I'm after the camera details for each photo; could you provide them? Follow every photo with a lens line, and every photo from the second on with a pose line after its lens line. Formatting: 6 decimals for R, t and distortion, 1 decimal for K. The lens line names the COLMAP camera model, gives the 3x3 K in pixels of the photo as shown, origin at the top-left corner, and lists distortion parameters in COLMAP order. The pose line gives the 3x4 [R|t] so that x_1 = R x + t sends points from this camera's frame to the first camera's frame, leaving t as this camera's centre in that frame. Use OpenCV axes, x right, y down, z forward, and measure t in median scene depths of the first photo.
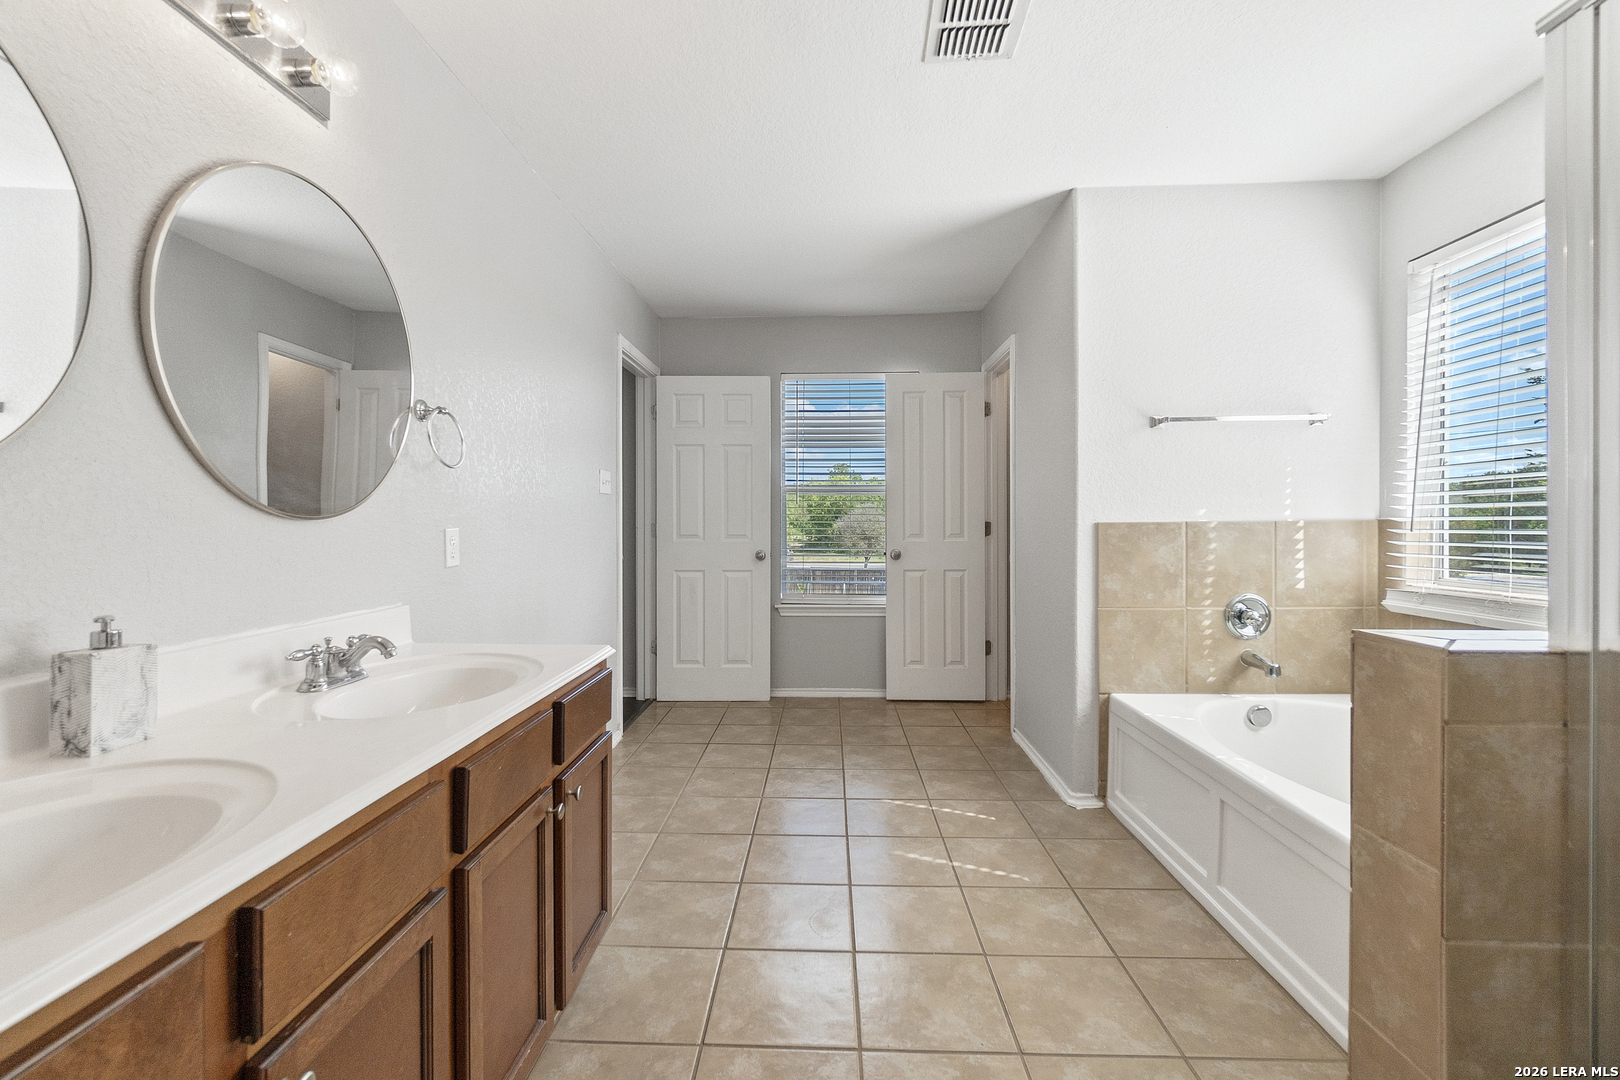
lens RADIAL K [[708.1, 0, 806.6], [0, 708.1, 518.8], [0, 0, 1]] dist [-0.002048, -0.000084]
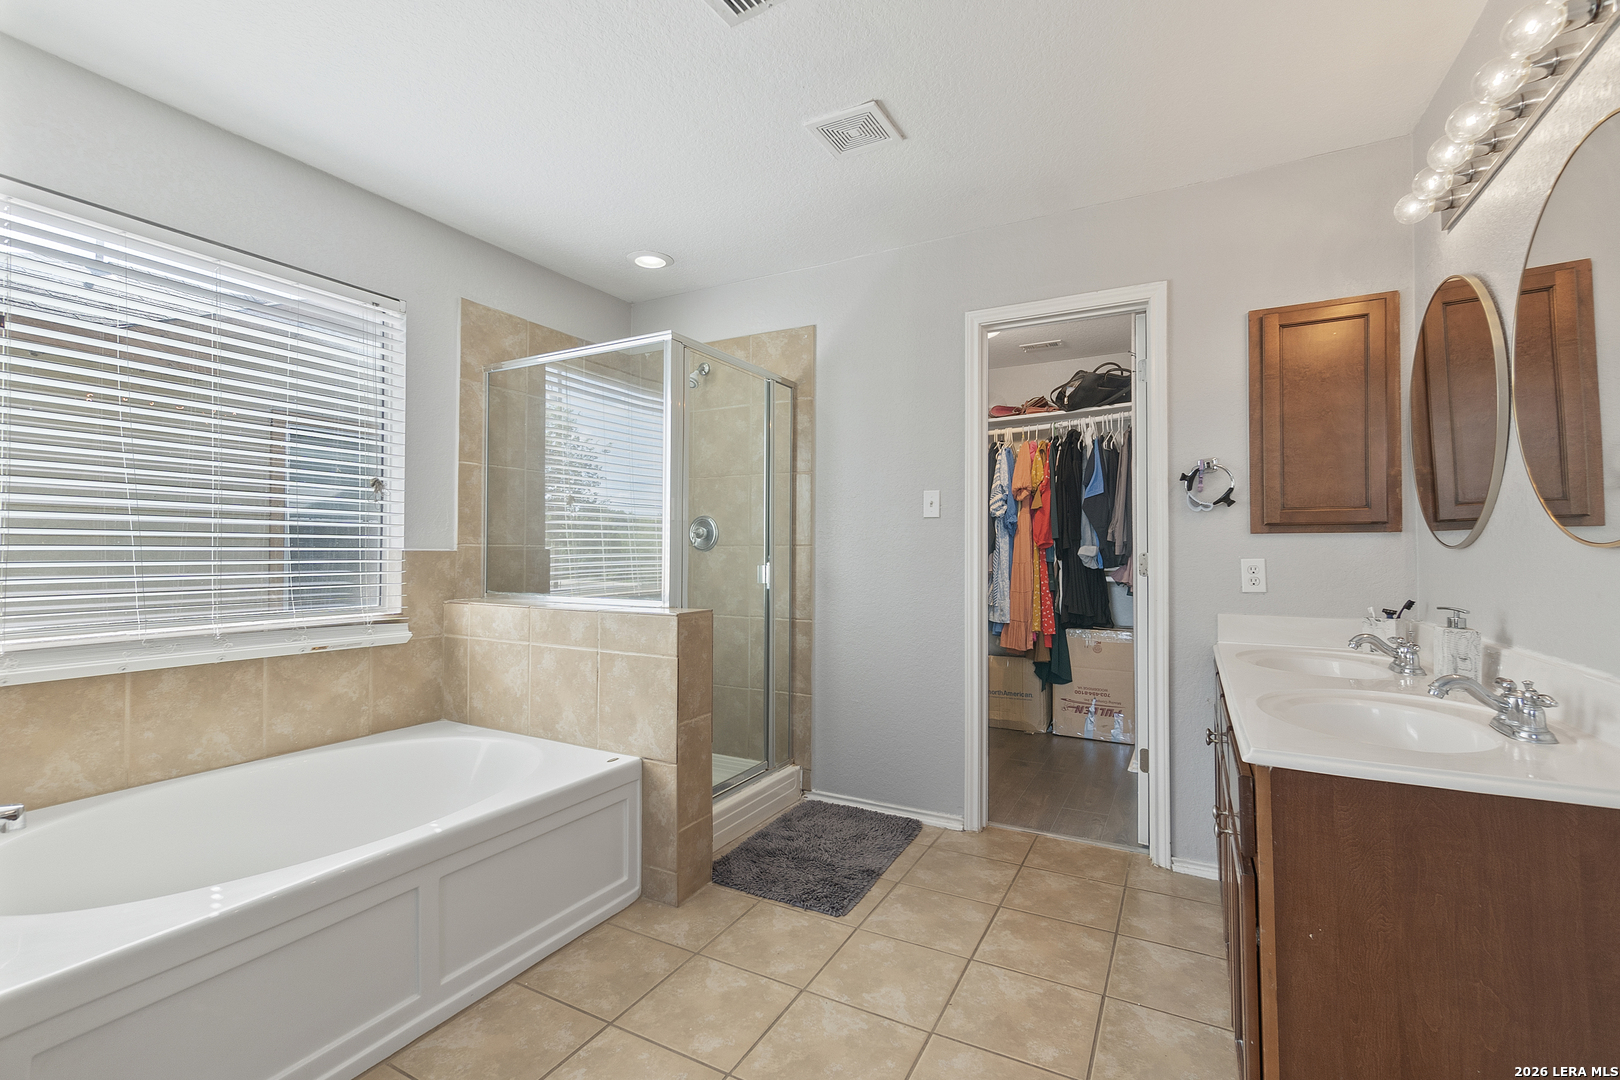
lens RADIAL K [[705.3, 0, 808.1], [0, 705.3, 551.9], [0, 0, 1]] dist [-0.001990, -0.000144]
pose [[-0.893677, 0.003715, 0.448696, -0.193717], [-0.000069, 0.999965, -0.008416, 0.013048], [-0.448711, -0.007552, -0.893645, 1.619423]]
